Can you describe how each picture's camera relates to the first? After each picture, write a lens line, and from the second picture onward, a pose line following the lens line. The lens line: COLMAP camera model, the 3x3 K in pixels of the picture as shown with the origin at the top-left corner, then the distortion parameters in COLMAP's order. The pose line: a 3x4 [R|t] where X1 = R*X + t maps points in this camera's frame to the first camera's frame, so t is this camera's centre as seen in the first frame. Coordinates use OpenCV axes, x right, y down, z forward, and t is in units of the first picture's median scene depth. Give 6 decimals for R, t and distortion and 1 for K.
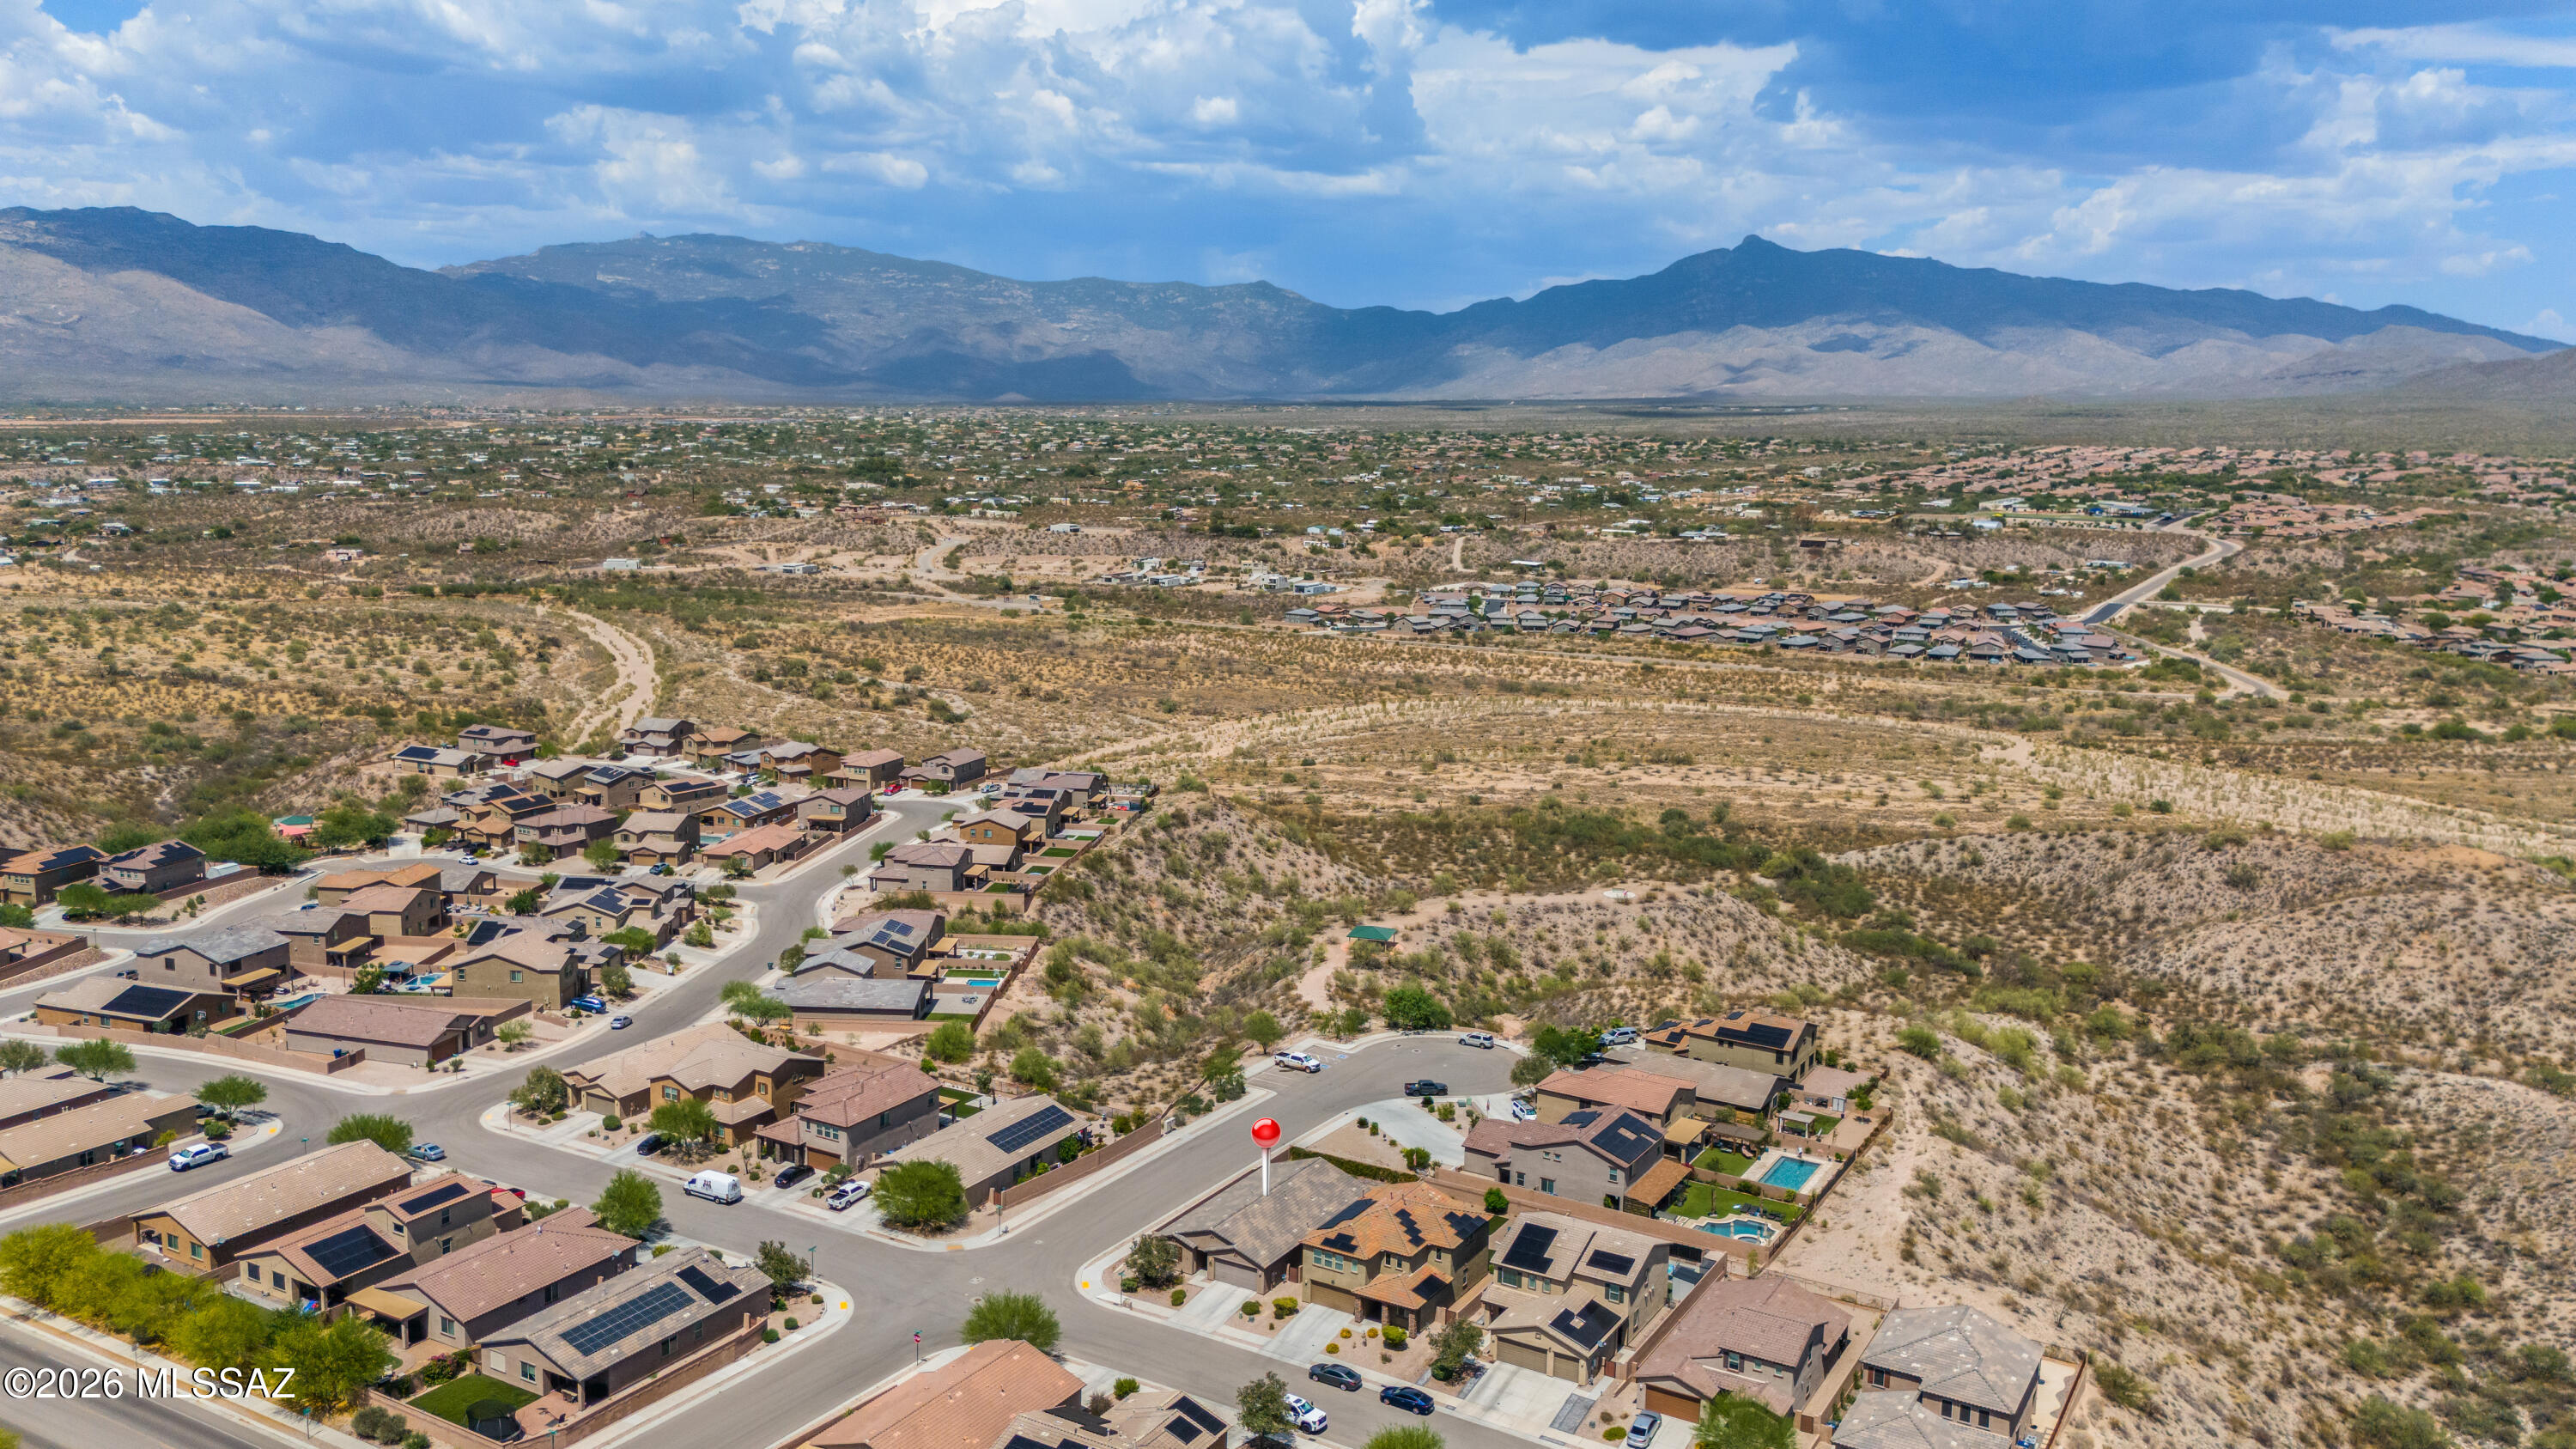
lens RADIAL K [[1986.4, 0, 1288.0], [0, 1986.4, 724.5], [0, 0, 1]] dist [0.118798, -0.159740]
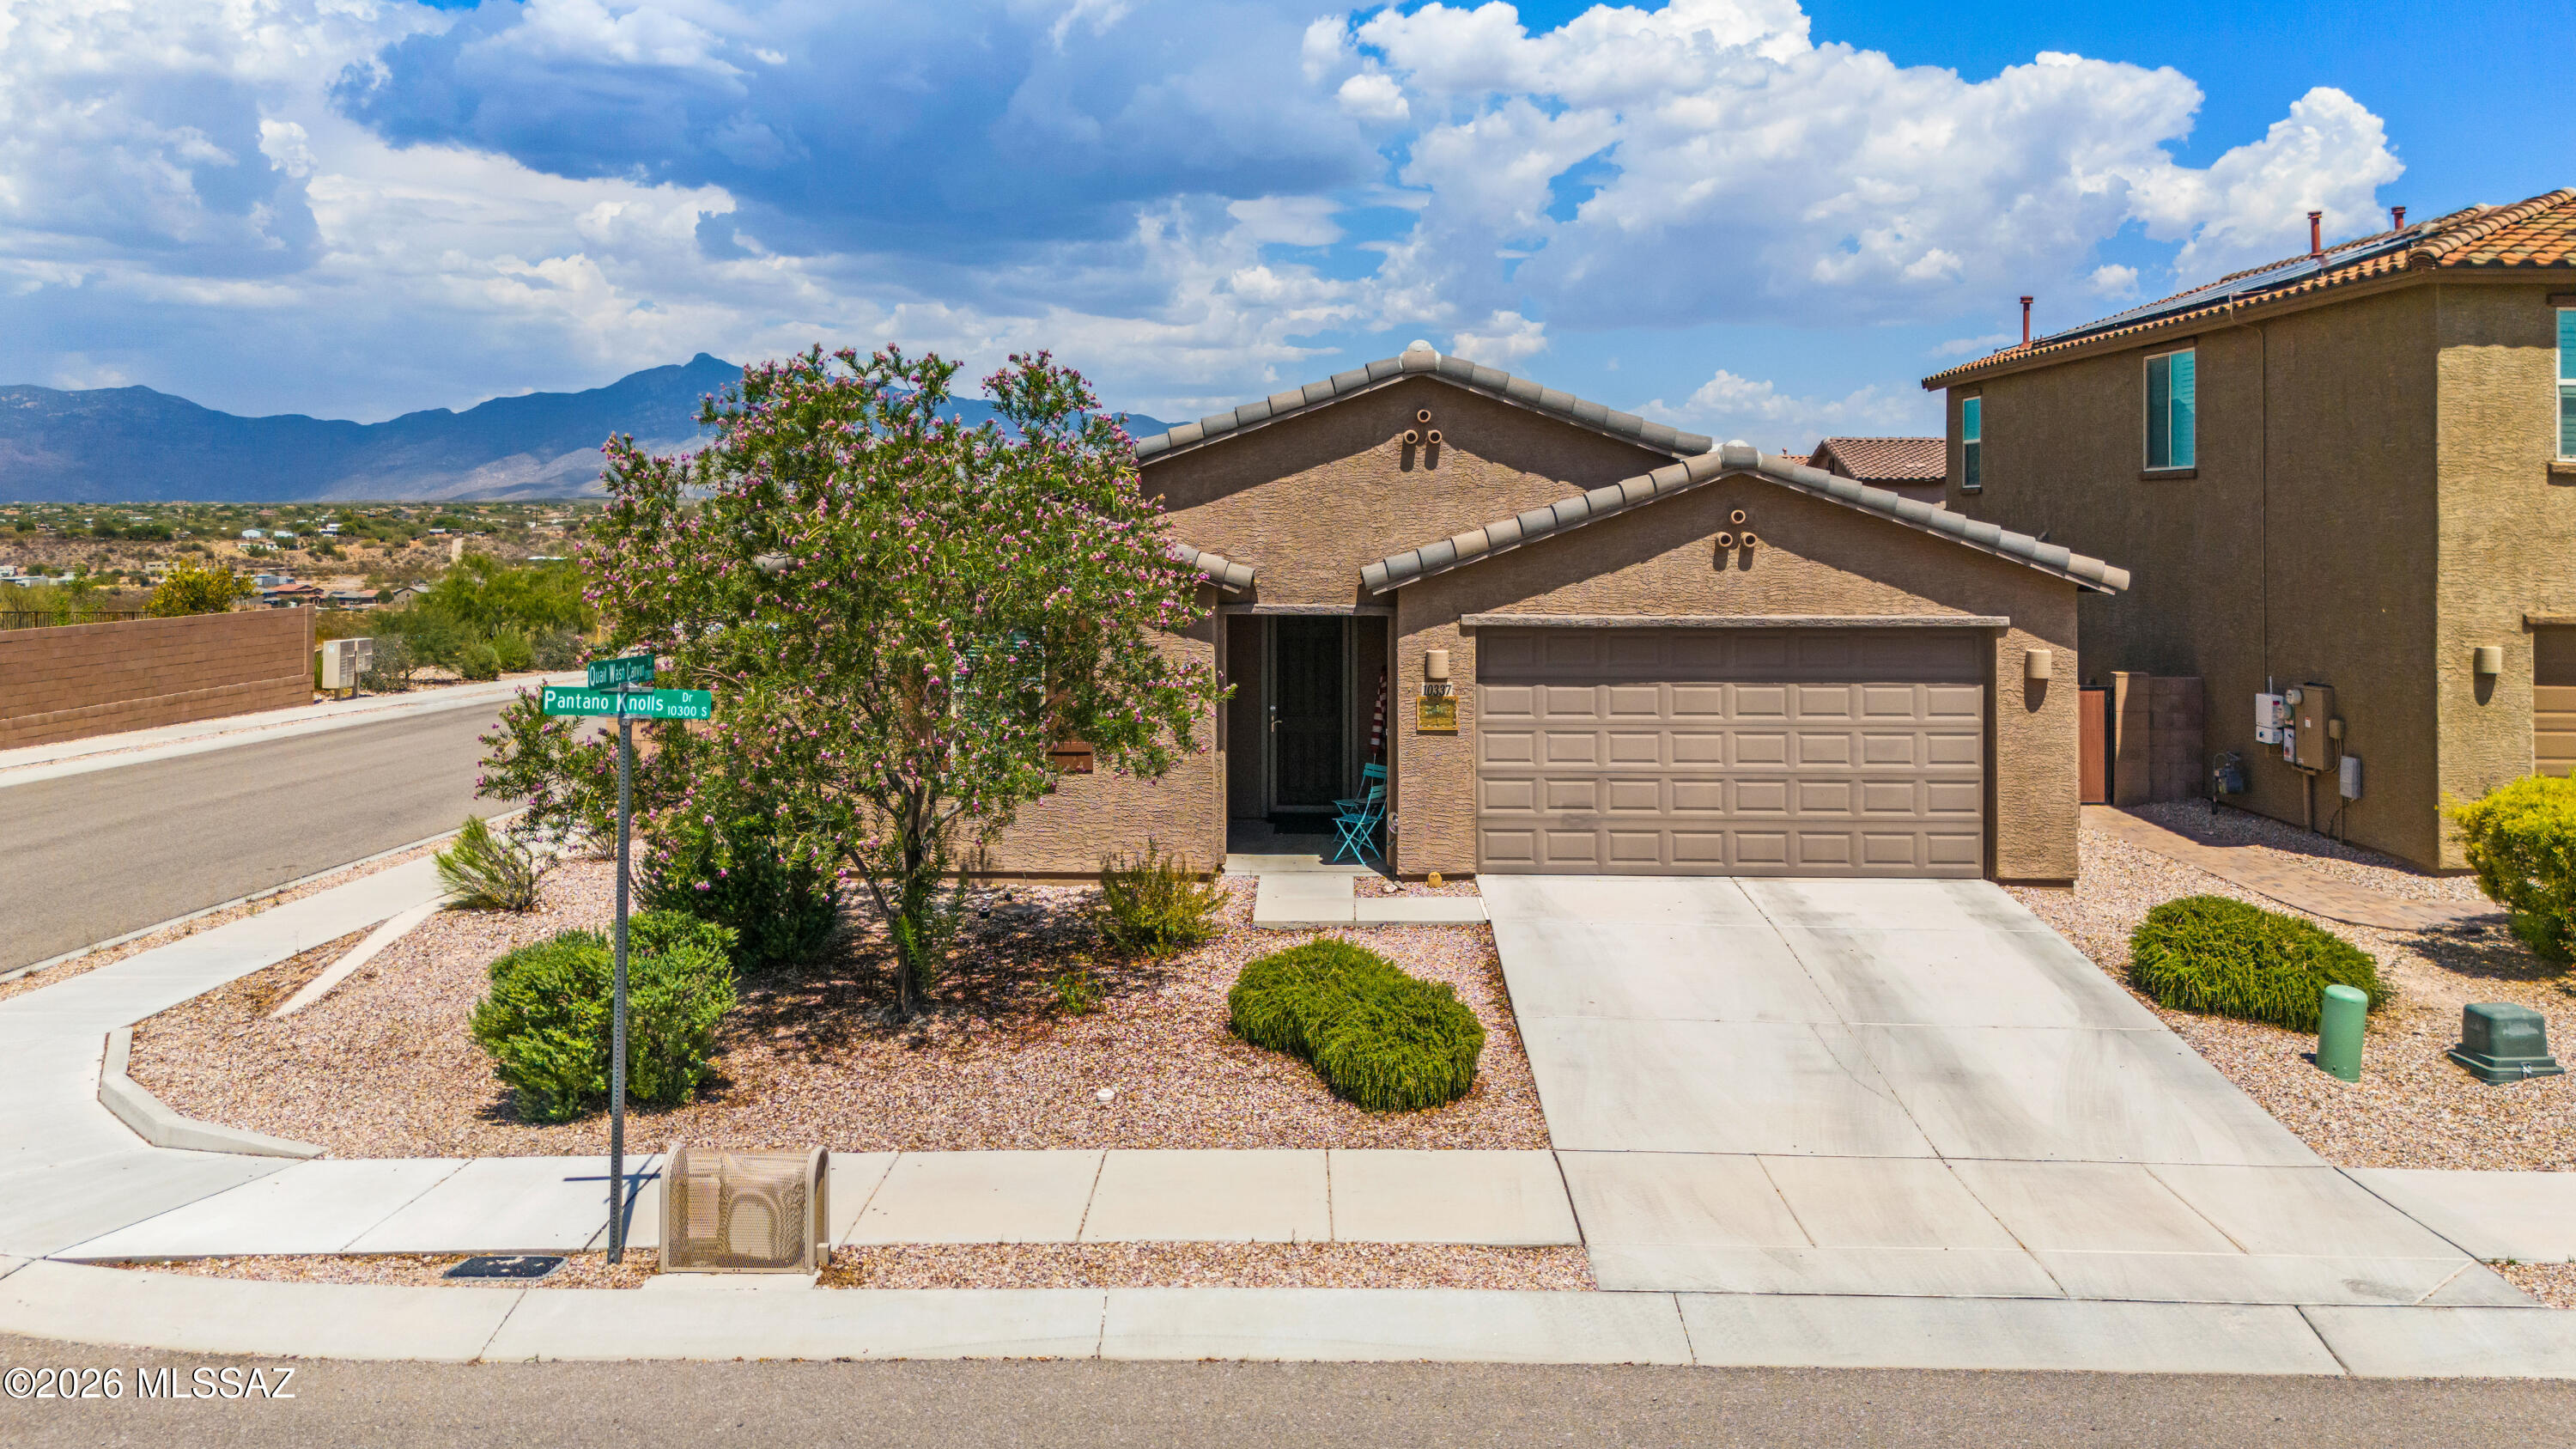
lens RADIAL K [[1946.0, 0, 1289.0], [0, 1946.0, 488.4], [0, 0, 1]] dist [0.075186, -0.067143]
pose [[0.870877, -0.008225, 0.491431, -0.017354], [0.093469, 0.984385, -0.149163, 0.049809], [-0.482531, 0.175836, 0.858048, 0.168227]]
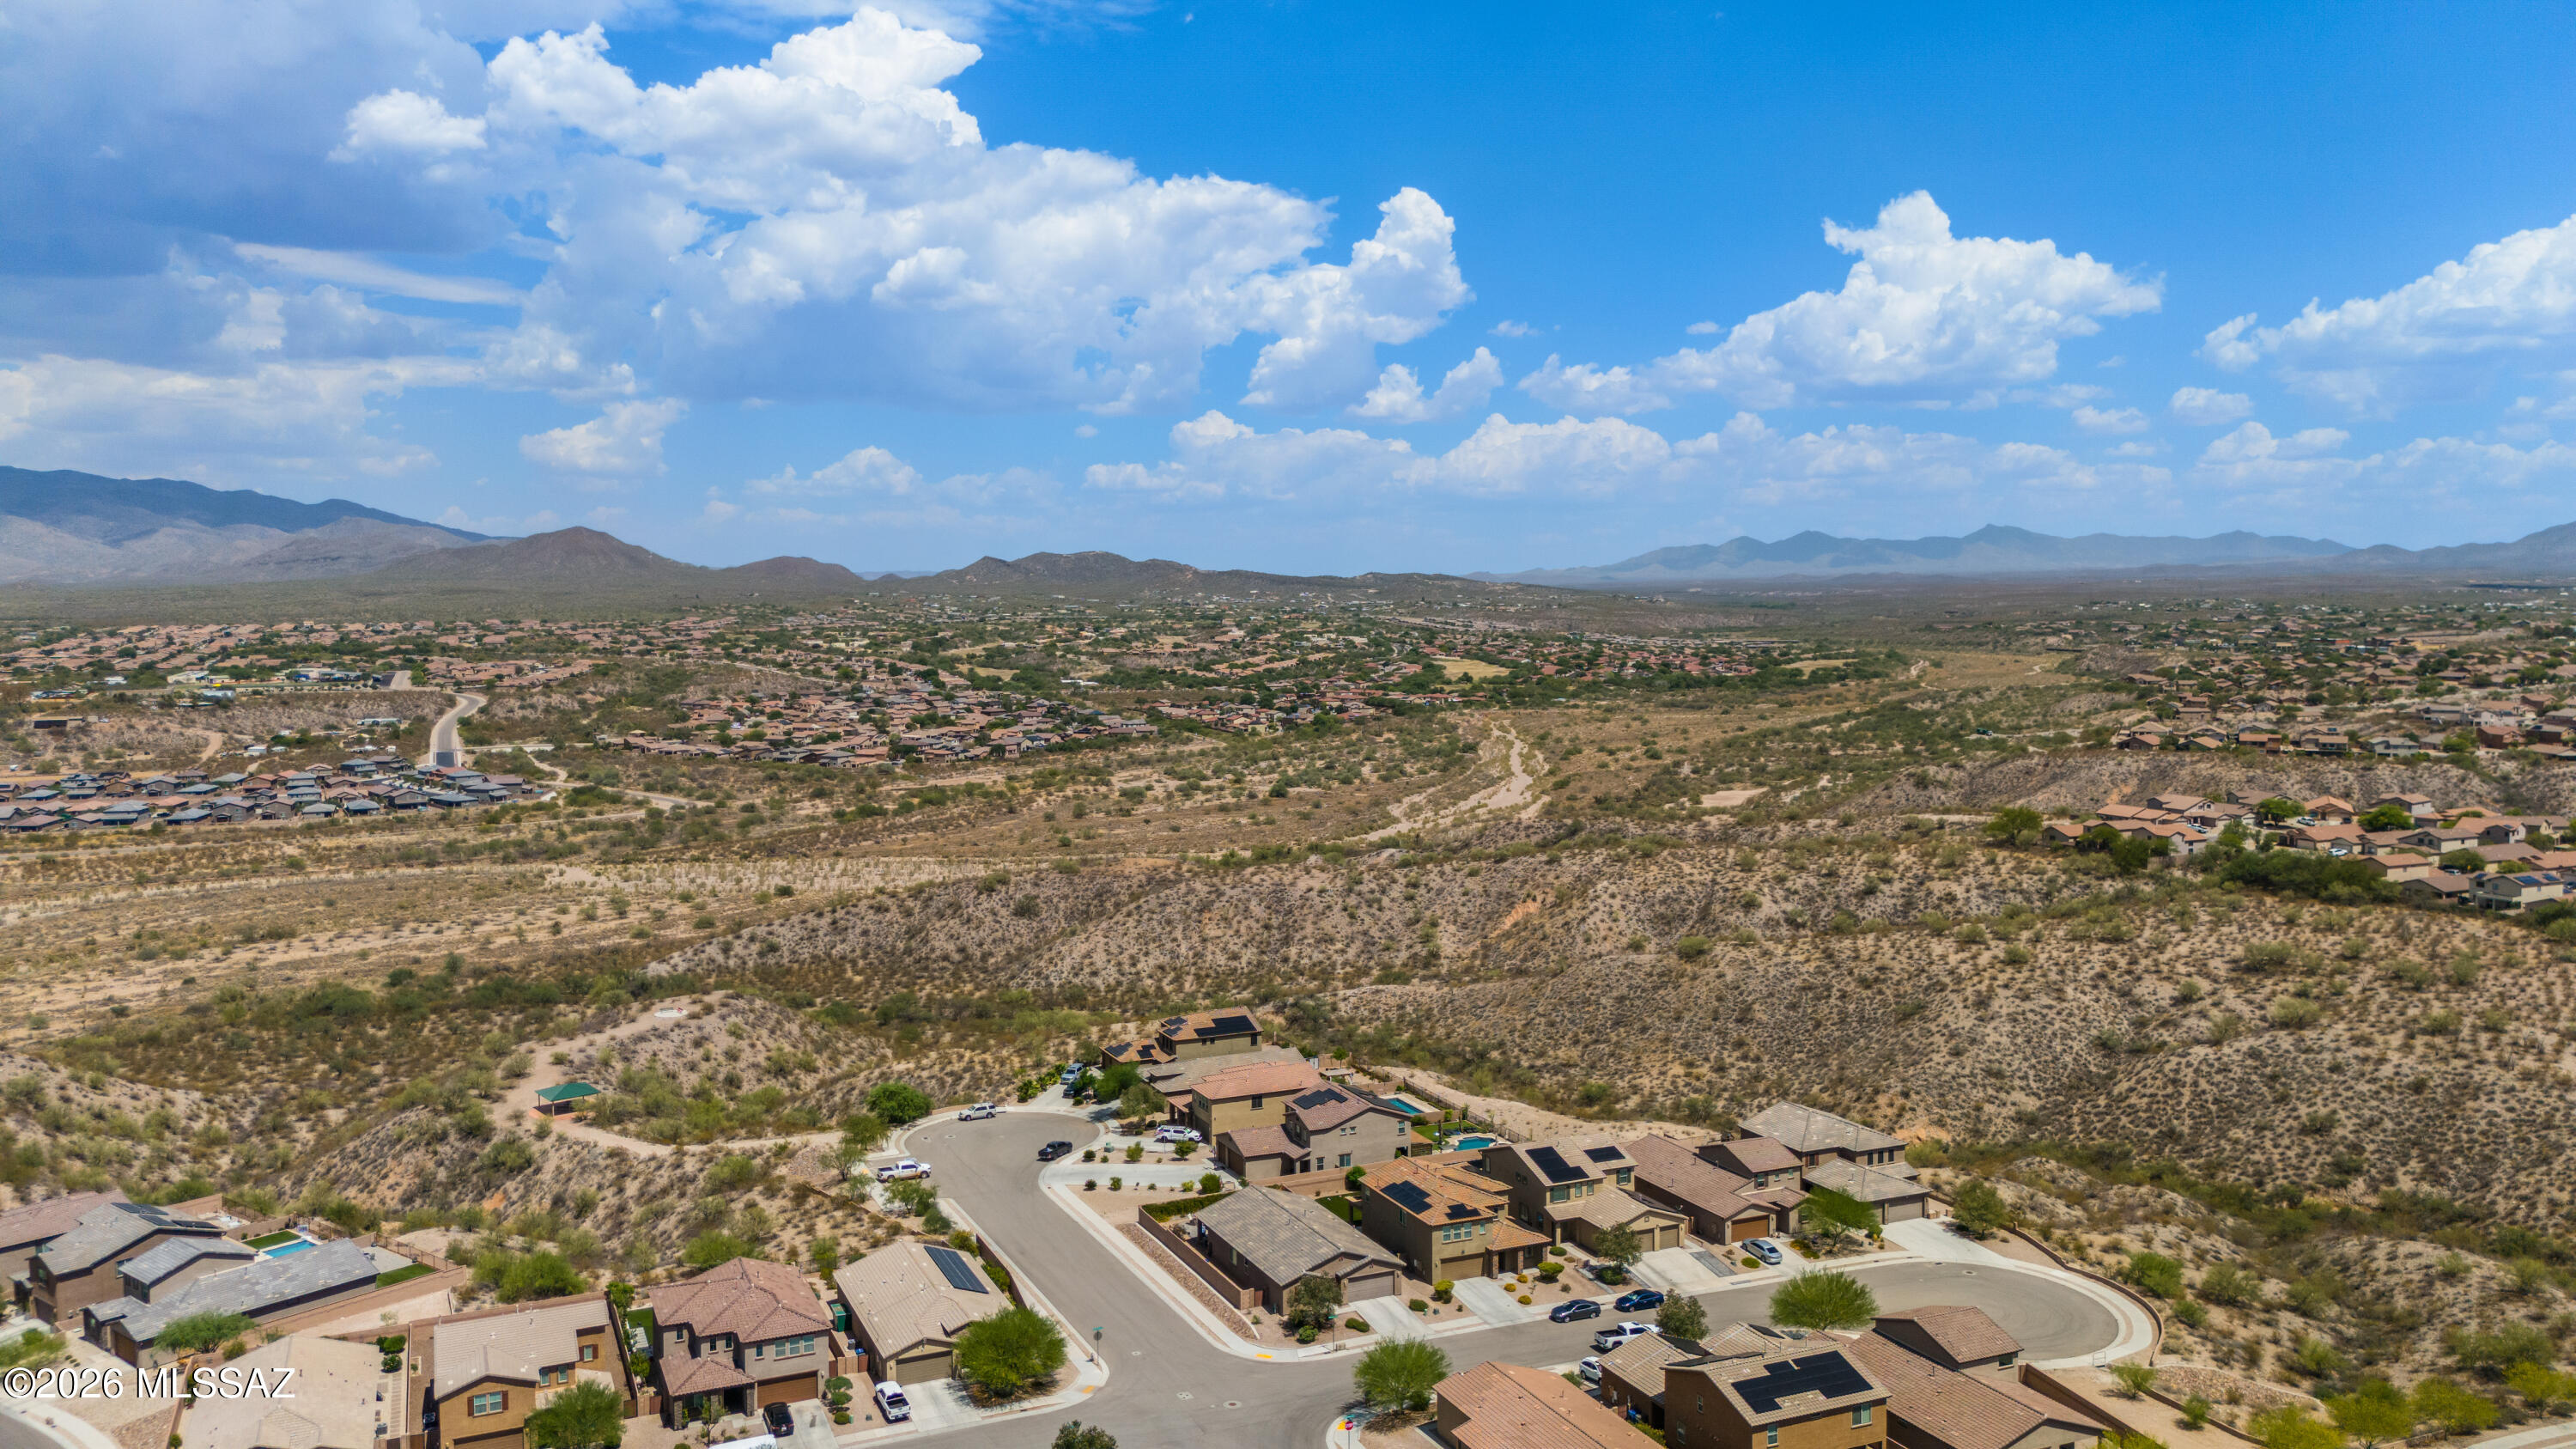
lens RADIAL K [[1888.7, 0, 1288.0], [0, 1888.7, 724.5], [0, 0, 1]] dist [0.084435, -0.097141]
pose [[0.575391, -0.077075, 0.814239, -0.149686], [0.147649, 0.988982, -0.010722, -0.001281], [-0.804441, 0.126391, 0.580431, 0.079045]]
